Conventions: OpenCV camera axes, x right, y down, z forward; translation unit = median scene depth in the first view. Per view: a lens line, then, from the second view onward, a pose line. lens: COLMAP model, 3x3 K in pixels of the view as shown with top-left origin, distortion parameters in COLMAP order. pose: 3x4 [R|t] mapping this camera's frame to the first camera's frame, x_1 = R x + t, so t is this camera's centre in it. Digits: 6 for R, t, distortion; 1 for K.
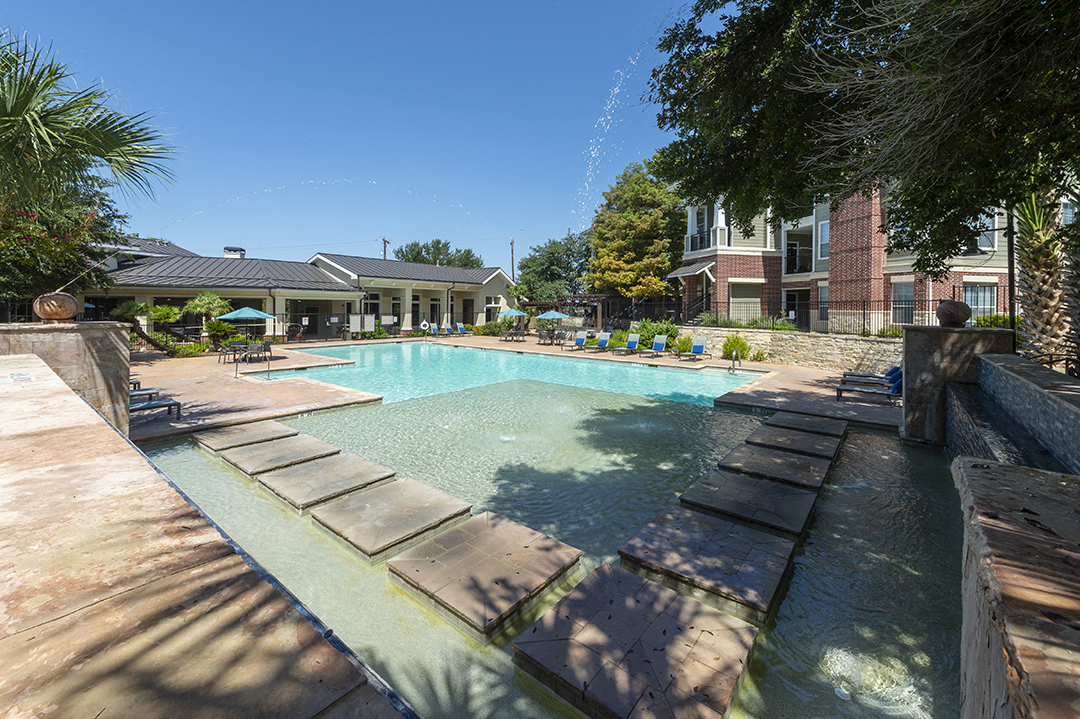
lens RADIAL K [[424.8, 0, 571.6], [0, 424.8, 310.6], [0, 0, 1]] dist [0.000460, 0.000276]
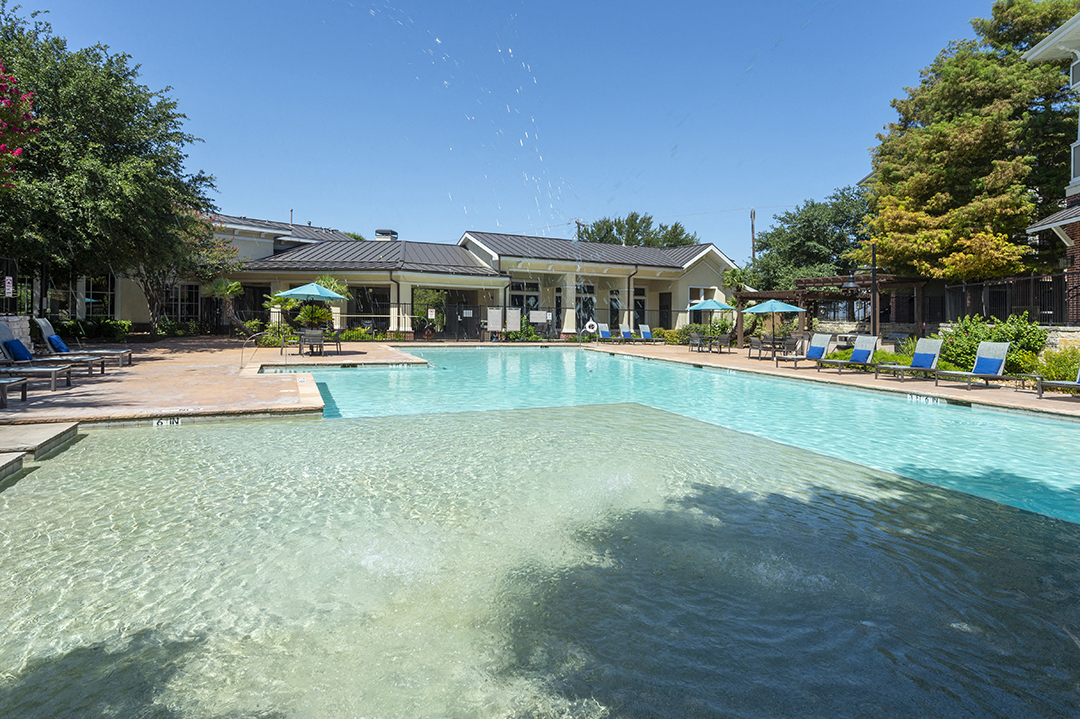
lens RADIAL K [[561.2, 0, 580.3], [0, 561.2, 308.4], [0, 0, 1]] dist [0.009512, -0.006176]
pose [[0.881776, -0.003129, -0.471659, 0.074206], [-0.011259, 0.999553, -0.027680, 0.031535], [0.471535, 0.029718, 0.881347, 0.176282]]
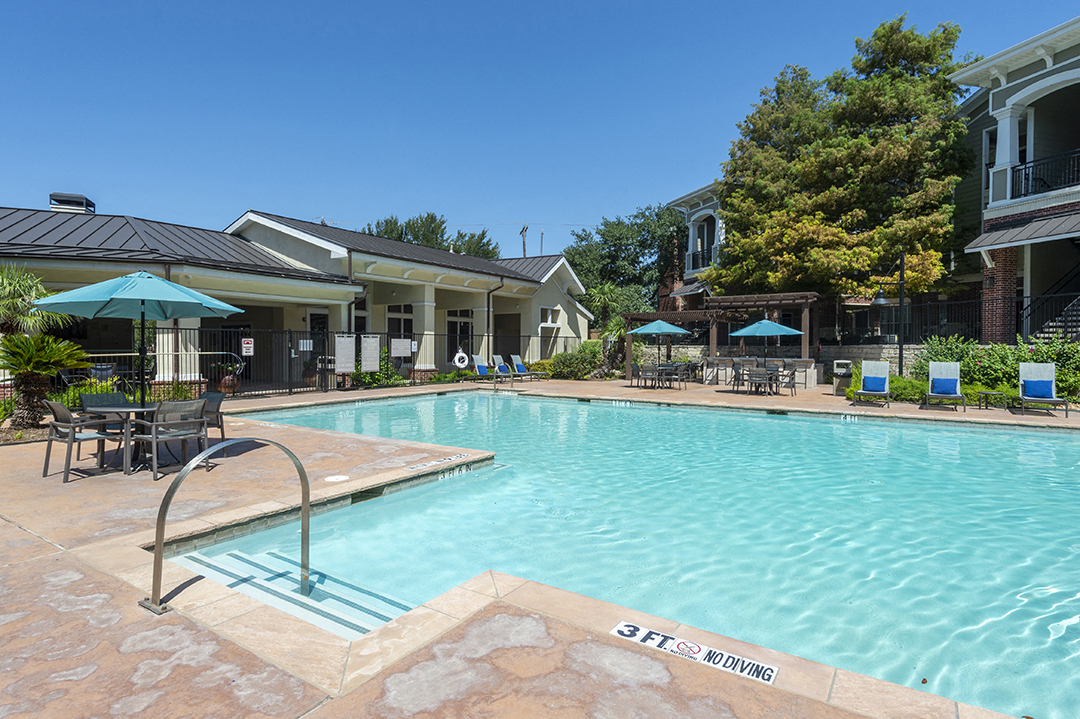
lens RADIAL K [[572.4, 0, 538.4], [0, 572.4, 351.5], [0, 0, 1]] dist [0.005750, 0.001147]
pose [[0.999517, -0.017297, 0.025811, -0.272881], [0.017229, 0.999848, 0.002852, 0.025545], [-0.025856, -0.002406, 0.999663, 0.325176]]
